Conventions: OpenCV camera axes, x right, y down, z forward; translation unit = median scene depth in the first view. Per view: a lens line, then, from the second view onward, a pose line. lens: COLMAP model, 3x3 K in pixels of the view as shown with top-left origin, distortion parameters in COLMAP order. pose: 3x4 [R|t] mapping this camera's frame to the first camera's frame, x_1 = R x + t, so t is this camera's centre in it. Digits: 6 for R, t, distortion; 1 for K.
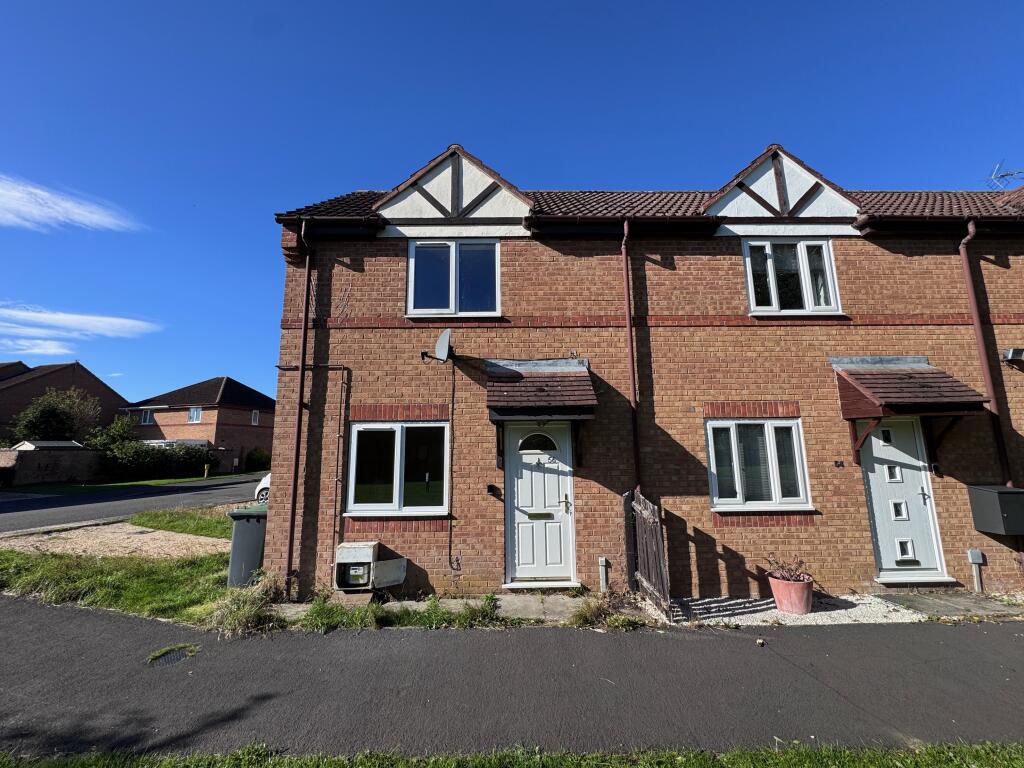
lens RADIAL K [[409.1, 0, 510.4], [0, 409.1, 383.7], [0, 0, 1]] dist [-0.003981, 0.000564]
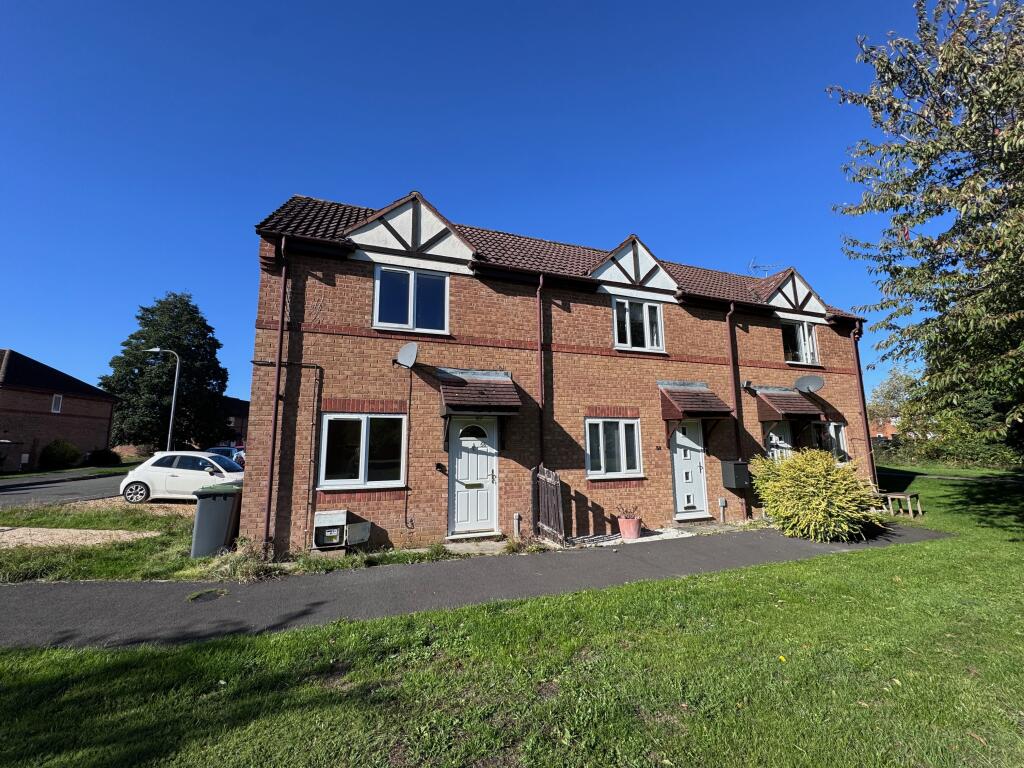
lens RADIAL K [[409.1, 0, 512.5], [0, 409.1, 383.4], [0, 0, 1]] dist [-0.003981, 0.000564]
pose [[0.943858, 0.052597, 0.326138, -0.256396], [-0.054557, 0.998506, -0.003141, -0.017540], [-0.325816, -0.014828, 0.945317, -0.306336]]
